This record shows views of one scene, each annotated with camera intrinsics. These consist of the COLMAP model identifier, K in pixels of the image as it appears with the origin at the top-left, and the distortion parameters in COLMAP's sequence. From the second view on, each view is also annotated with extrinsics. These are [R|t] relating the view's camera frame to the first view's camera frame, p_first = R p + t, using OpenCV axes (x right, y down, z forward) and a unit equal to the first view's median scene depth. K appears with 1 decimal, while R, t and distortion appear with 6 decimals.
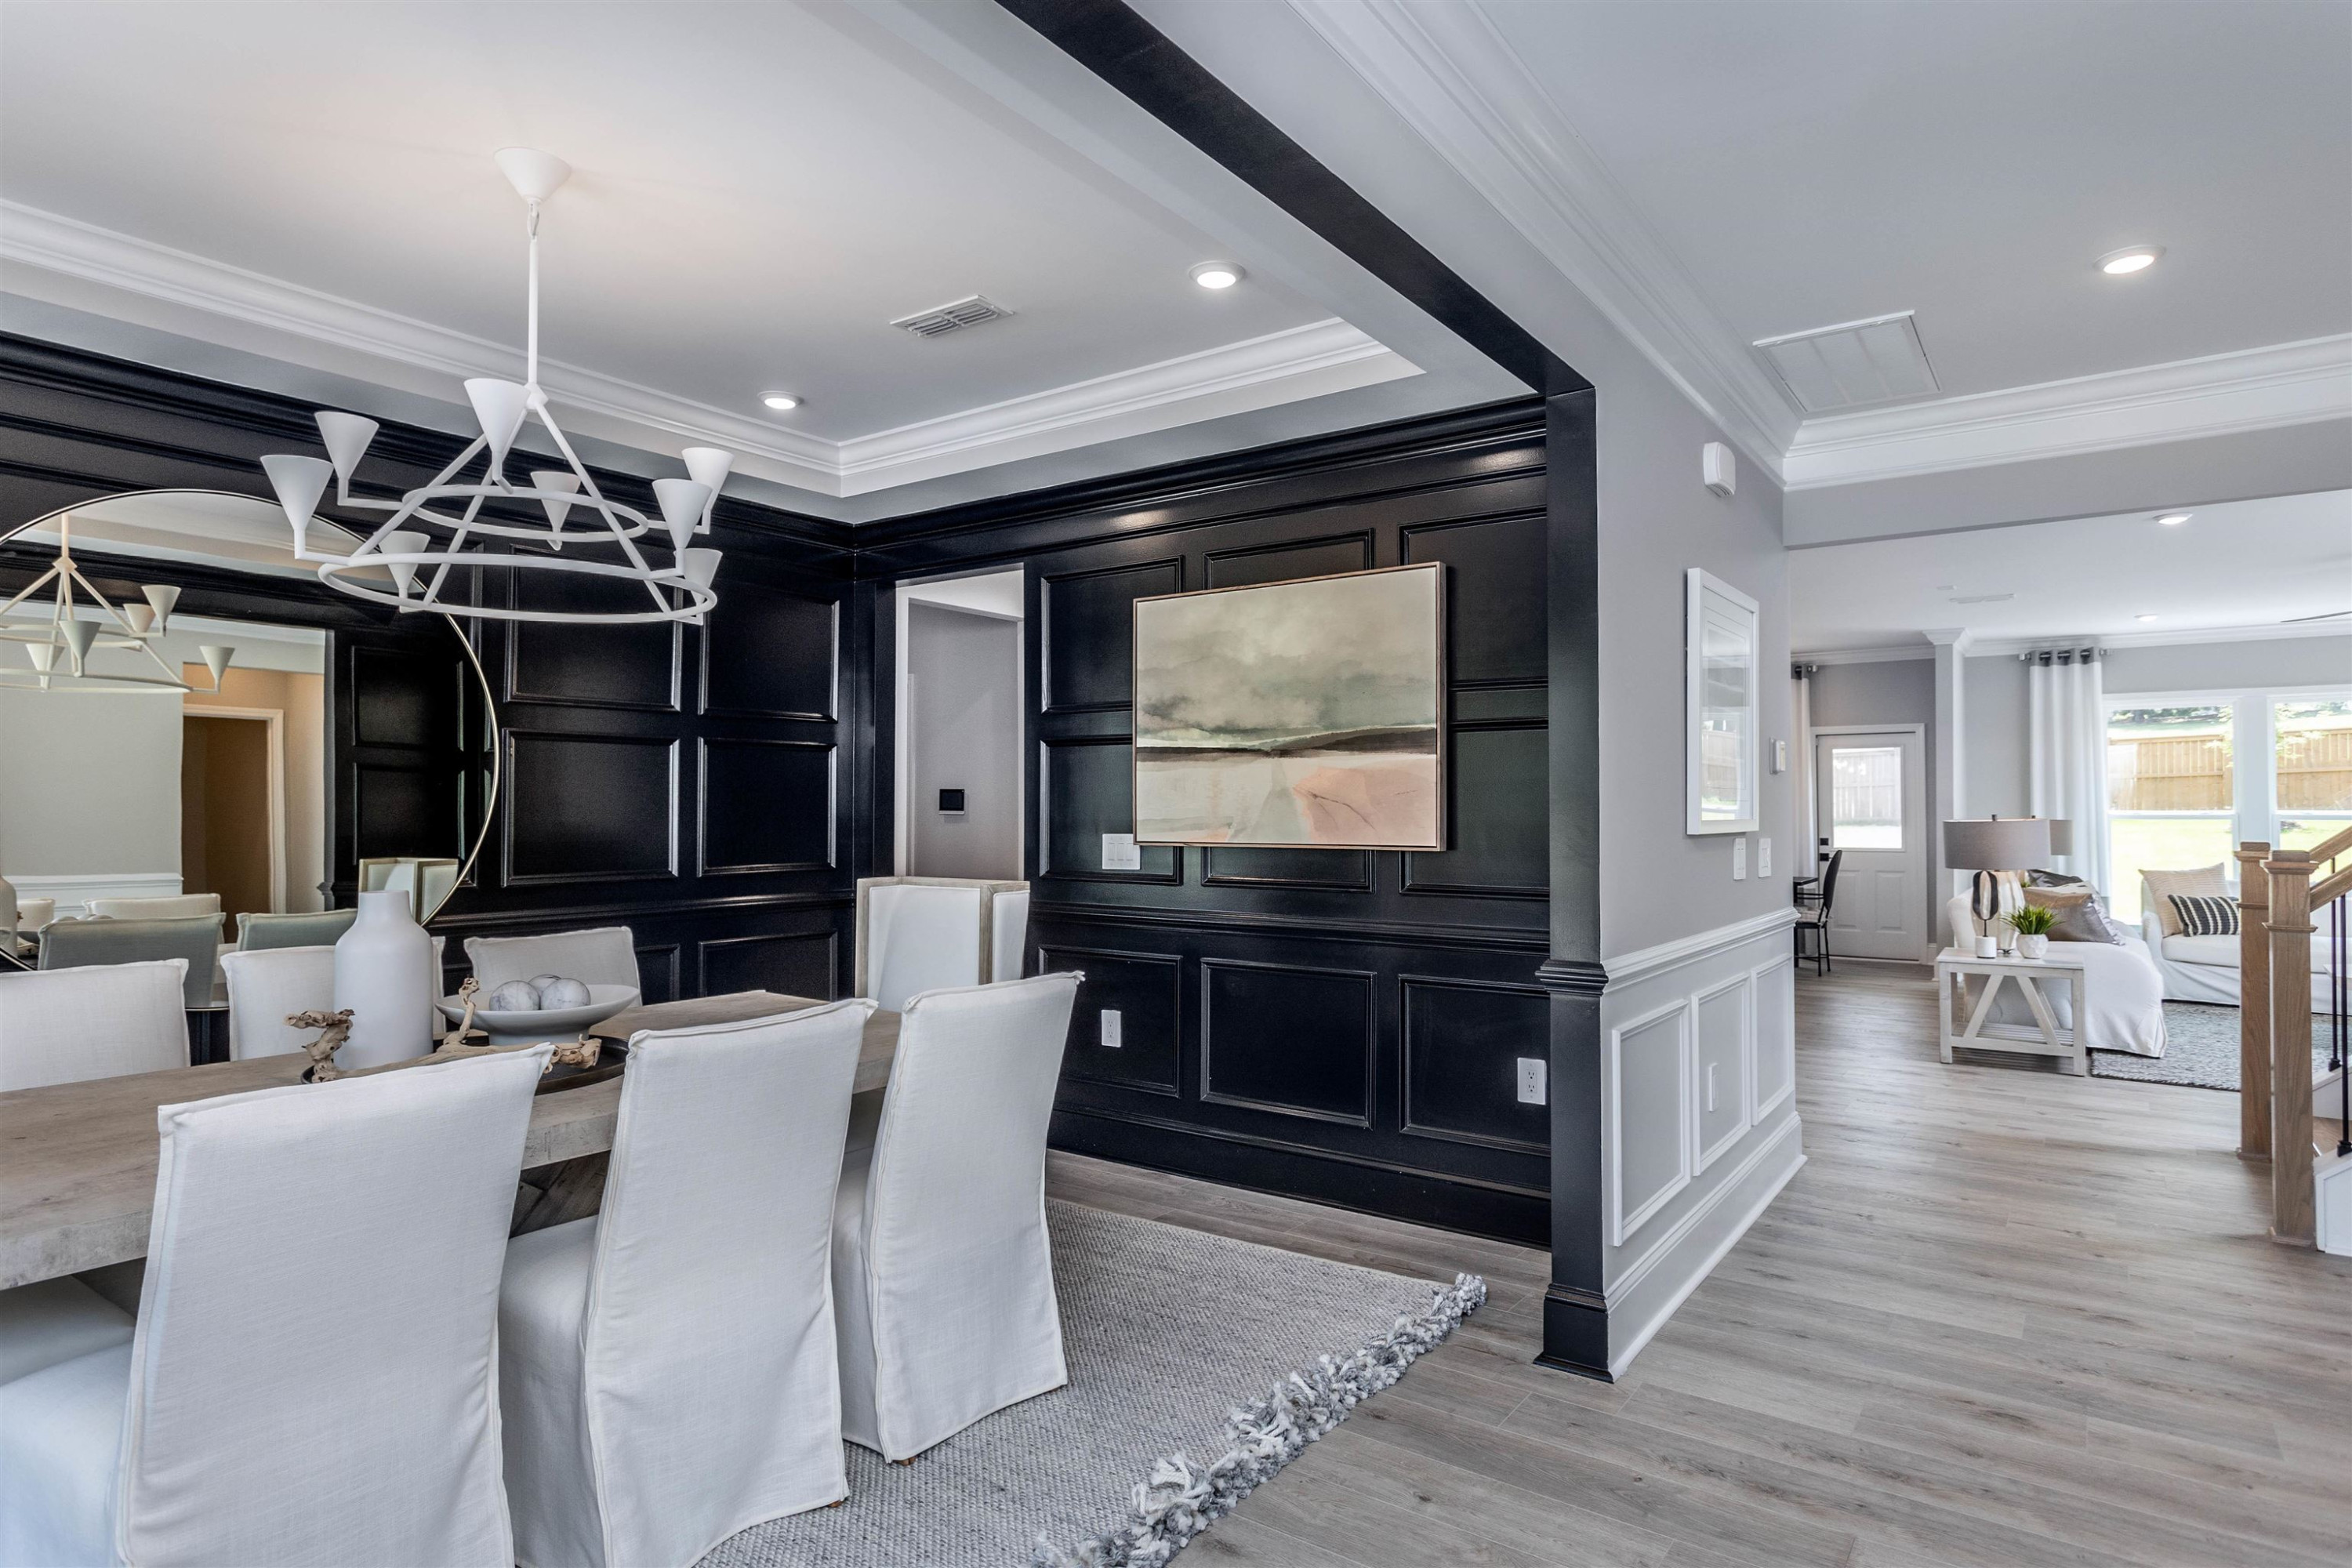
lens RADIAL K [[1257.4, 0, 1177.4], [0, 1257.4, 786.1], [0, 0, 1]] dist [-0.002070, 0.000122]
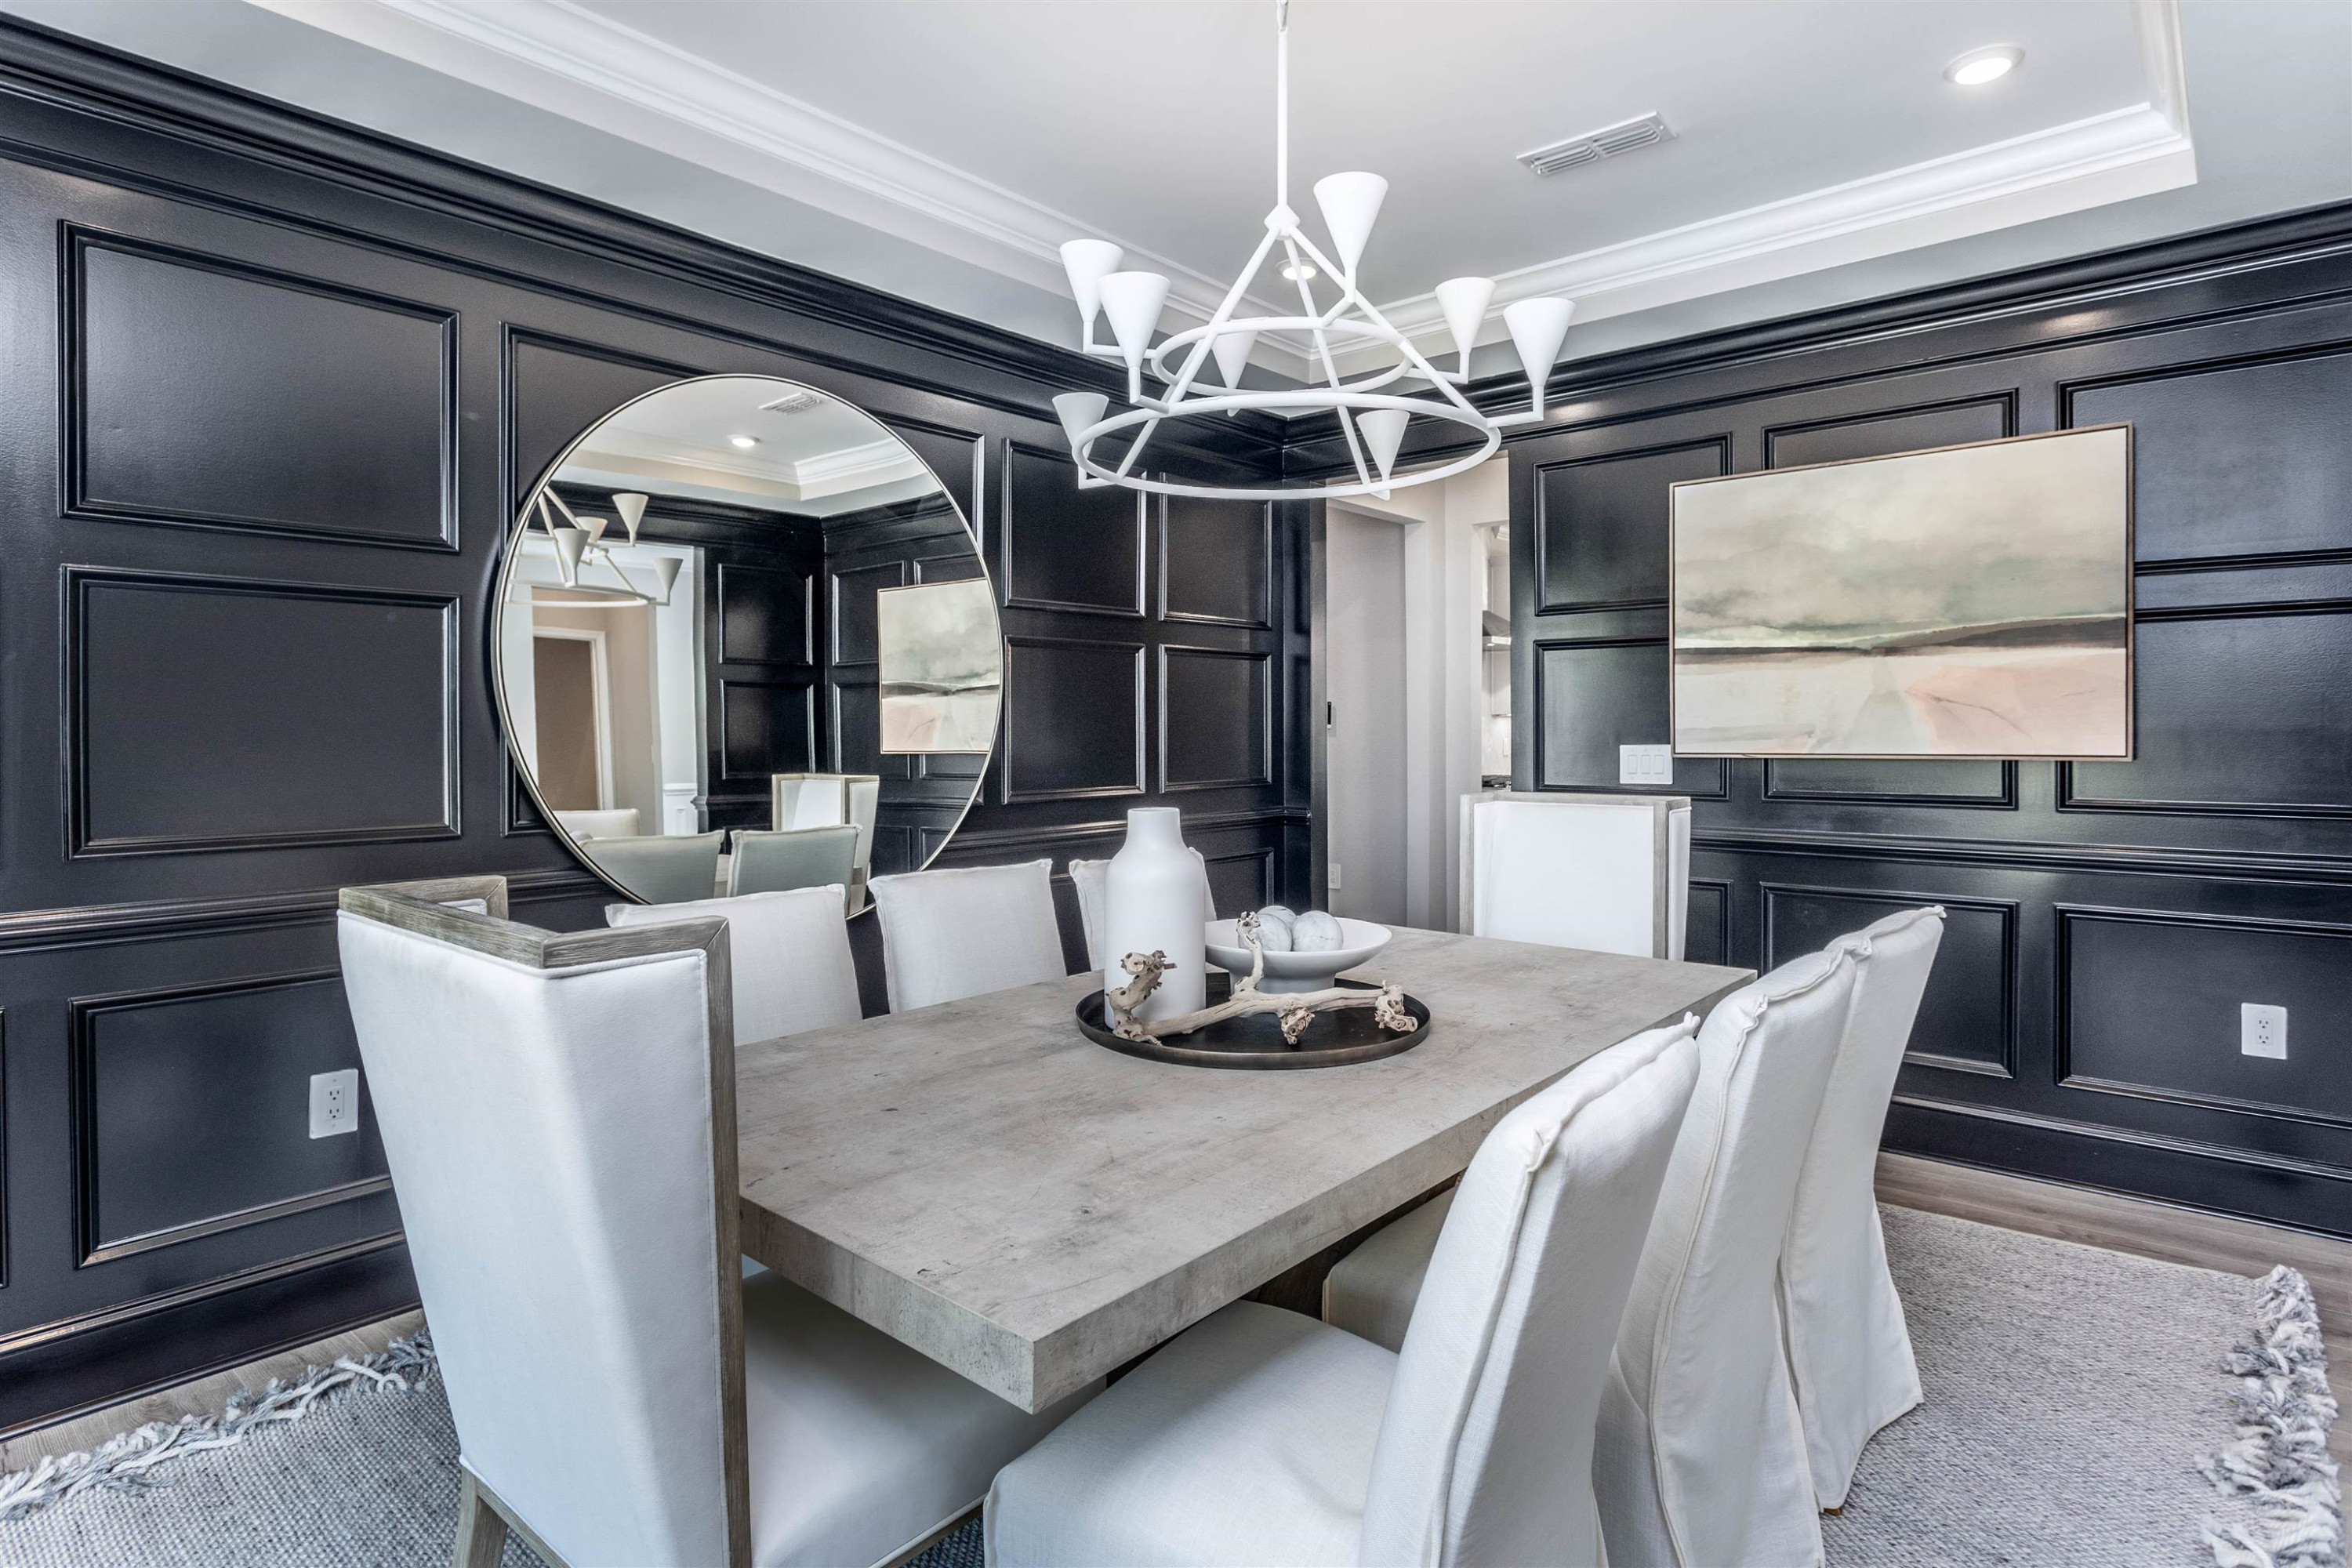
lens RADIAL K [[1193.5, 0, 1189.3], [0, 1193.5, 744.6], [0, 0, 1]] dist [0.007317, 0.000929]
pose [[0.996387, -0.004252, -0.084826, -0.333341], [0.007124, 0.999411, 0.033578, 0.007496], [0.084633, -0.034061, 0.995830, 0.122390]]
